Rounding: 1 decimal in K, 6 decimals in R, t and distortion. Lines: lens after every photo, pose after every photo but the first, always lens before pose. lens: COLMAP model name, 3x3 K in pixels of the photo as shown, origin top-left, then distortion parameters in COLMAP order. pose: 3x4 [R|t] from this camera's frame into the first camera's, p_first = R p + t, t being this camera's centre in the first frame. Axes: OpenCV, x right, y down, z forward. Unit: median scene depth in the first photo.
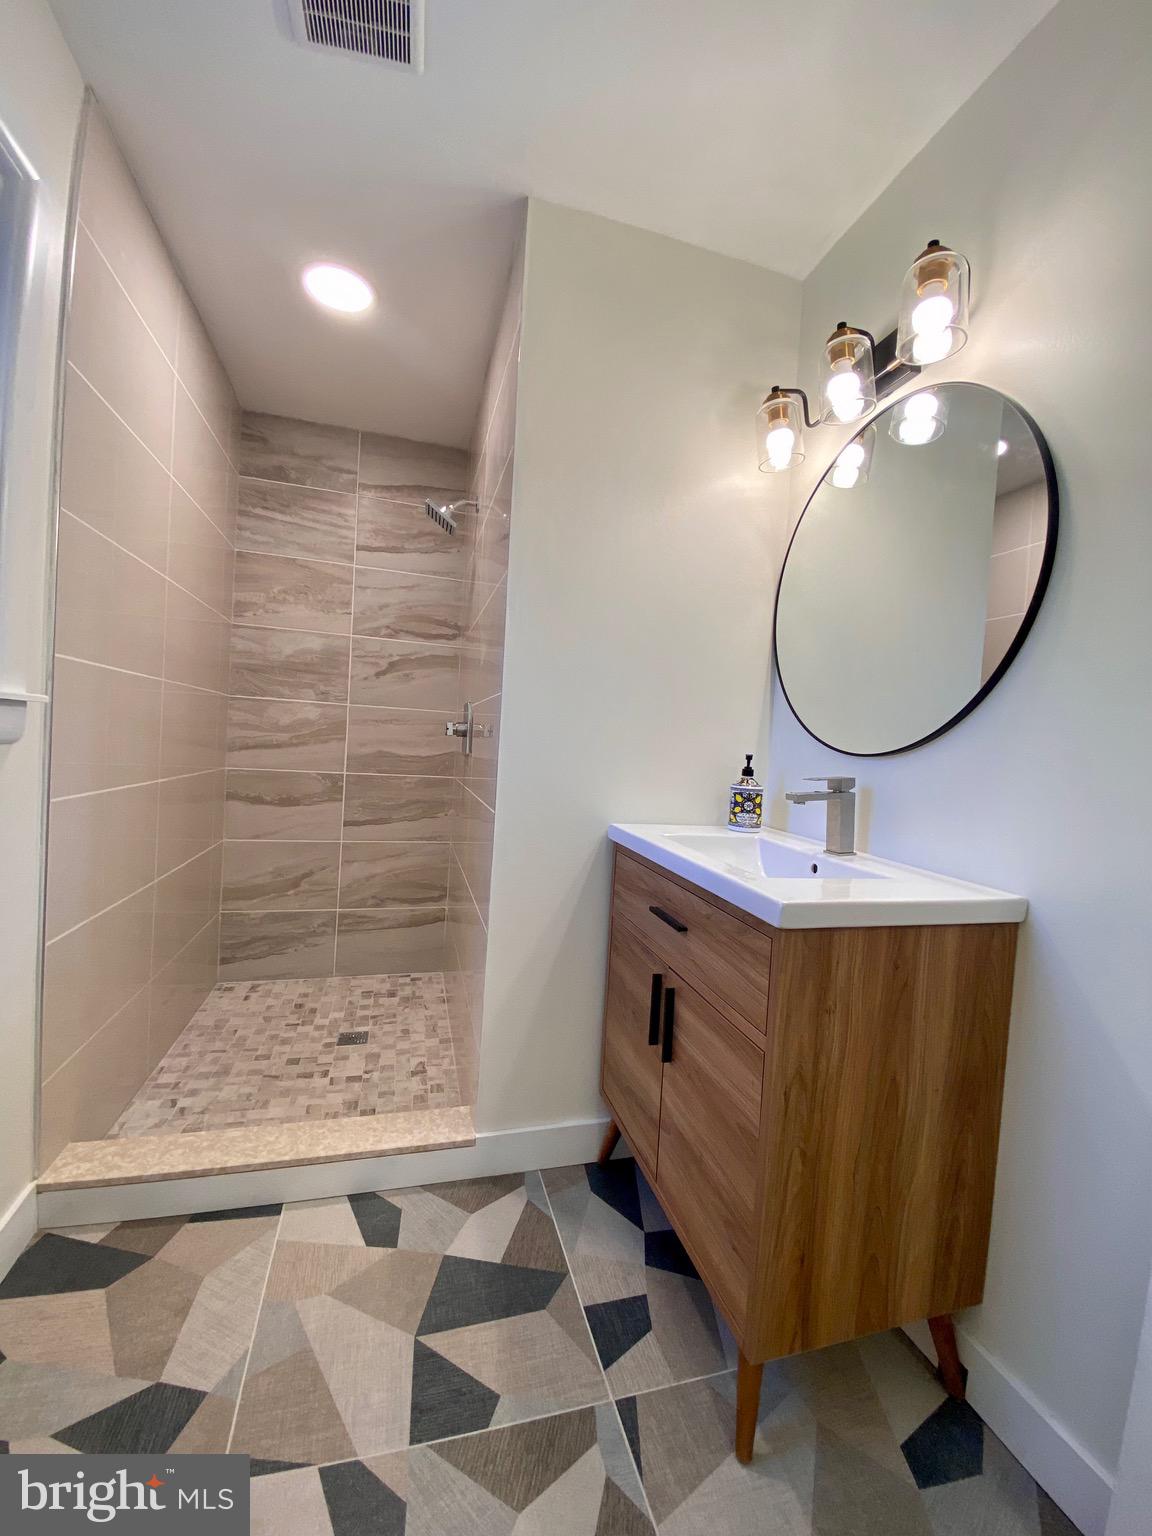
lens RADIAL K [[622.7, 0, 683.7], [0, 622.7, 760.7], [0, 0, 1]] dist [0.023922, -0.018888]
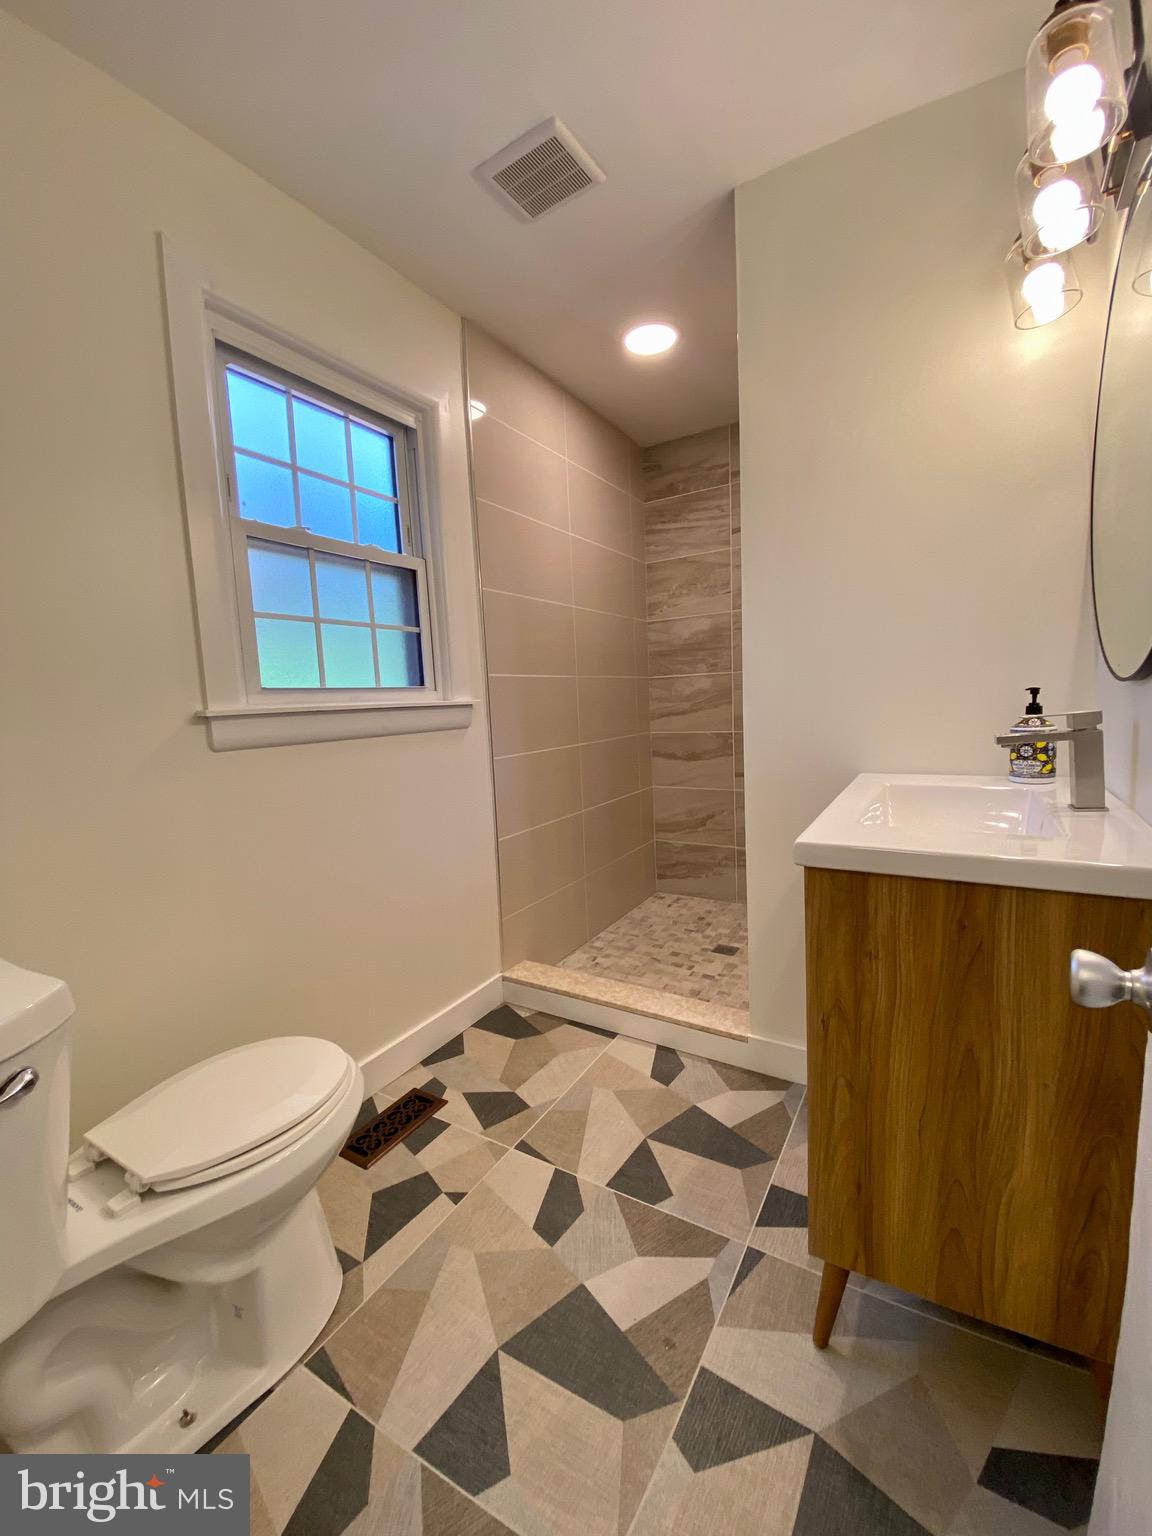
lens RADIAL K [[625.0, 0, 576.5], [0, 625.0, 762.4], [0, 0, 1]] dist [0.029795, -0.024235]
pose [[0.663246, -0.013945, -0.748272, 0.263248], [0.071972, 0.996381, 0.045224, 0.005946], [0.744933, -0.083850, 0.661849, 0.012014]]
